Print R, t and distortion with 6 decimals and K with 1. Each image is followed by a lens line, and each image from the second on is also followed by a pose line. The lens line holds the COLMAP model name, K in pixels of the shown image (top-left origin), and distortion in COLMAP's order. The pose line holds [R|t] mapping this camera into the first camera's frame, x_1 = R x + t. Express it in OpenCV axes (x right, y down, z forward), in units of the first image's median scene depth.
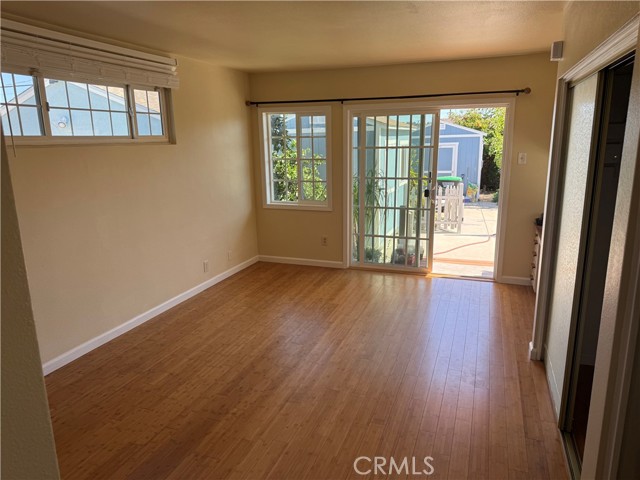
lens RADIAL K [[450.6, 0, 320.0], [0, 450.6, 240.0], [0, 0, 1]] dist [0.107018, -0.134552]
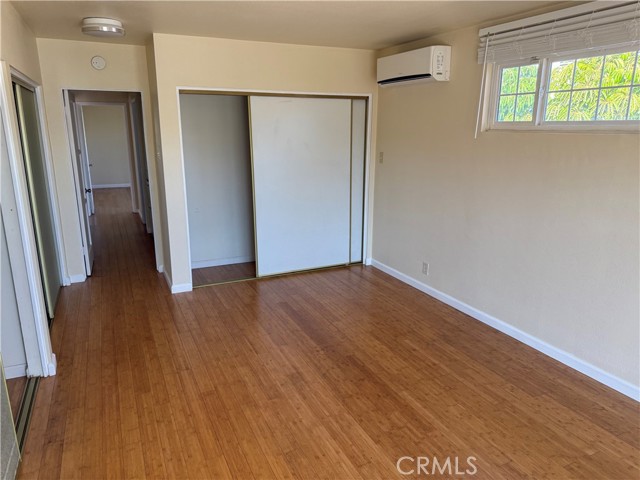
lens RADIAL K [[450.6, 0, 320.0], [0, 450.6, 240.0], [0, 0, 1]] dist [0.107018, -0.134552]
pose [[-0.703031, 0.182853, -0.687250, 0.491186], [-0.149429, 0.906824, 0.394134, -0.310445], [0.695283, 0.379784, -0.610202, 1.355554]]
